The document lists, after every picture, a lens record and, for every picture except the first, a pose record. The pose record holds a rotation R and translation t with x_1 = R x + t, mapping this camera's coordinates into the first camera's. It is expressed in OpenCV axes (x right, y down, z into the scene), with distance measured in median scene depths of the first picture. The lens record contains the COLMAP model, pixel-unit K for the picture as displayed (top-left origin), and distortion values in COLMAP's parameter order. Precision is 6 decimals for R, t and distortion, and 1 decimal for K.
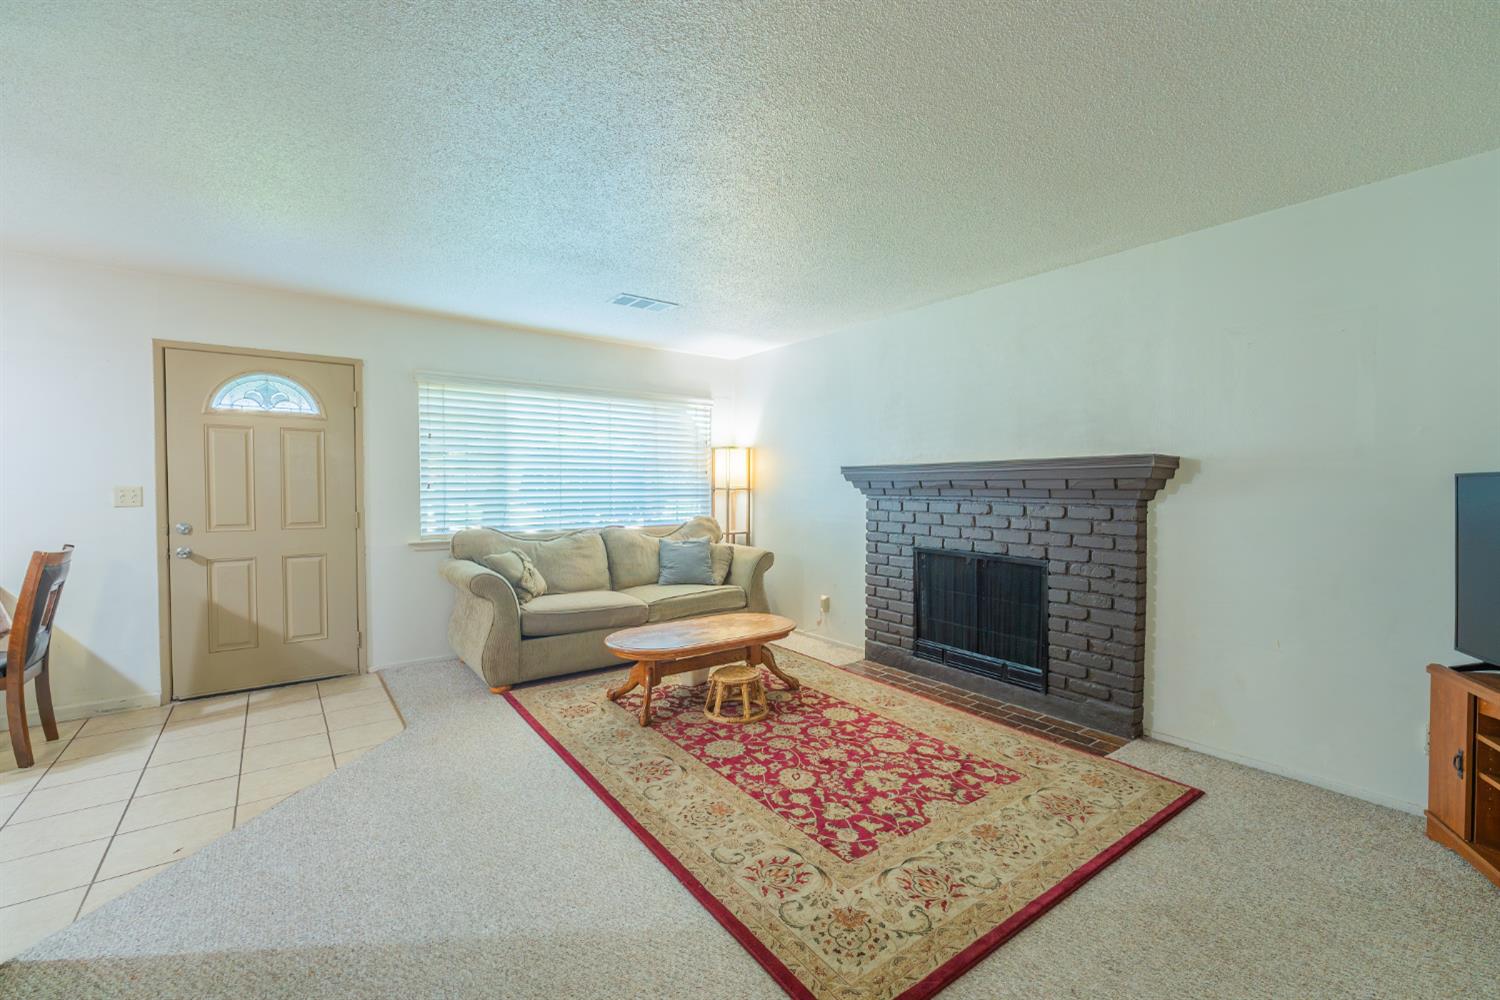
lens RADIAL K [[626.9, 0, 755.0], [0, 626.9, 500.7], [0, 0, 1]] dist [0.019625, -0.008141]
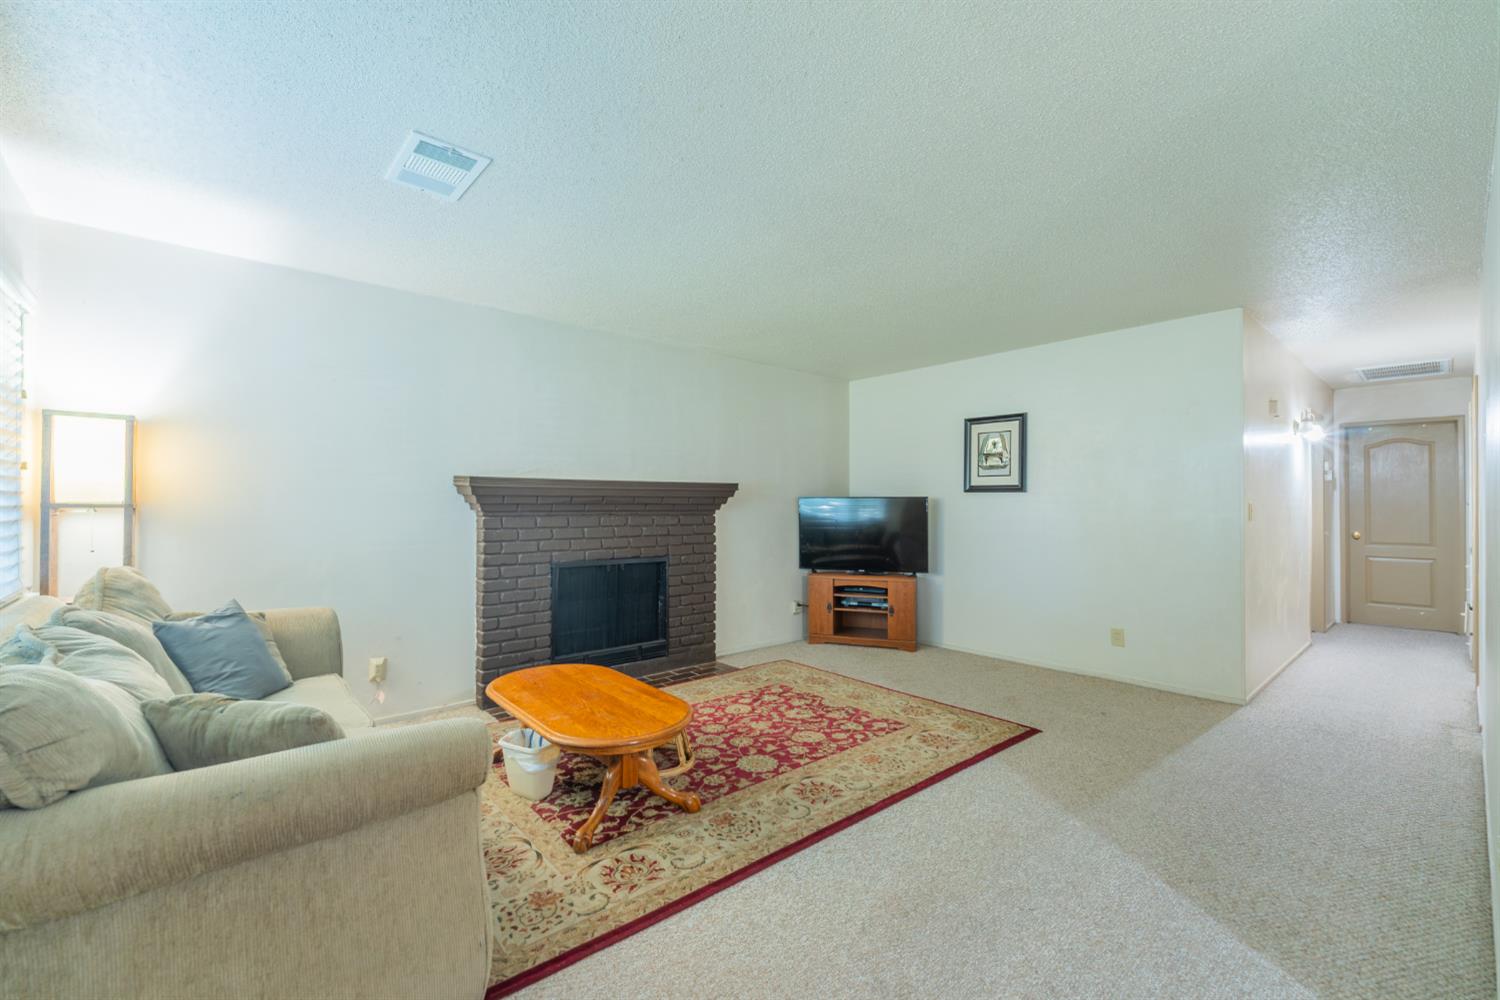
lens RADIAL K [[626.9, 0, 755.0], [0, 626.9, 500.7], [0, 0, 1]] dist [0.019625, -0.008141]
pose [[-0.077265, 0.003405, 0.997005, -1.050561], [0.024800, 0.999691, -0.001492, -0.020374], [-0.996702, 0.024610, -0.077325, 1.078662]]
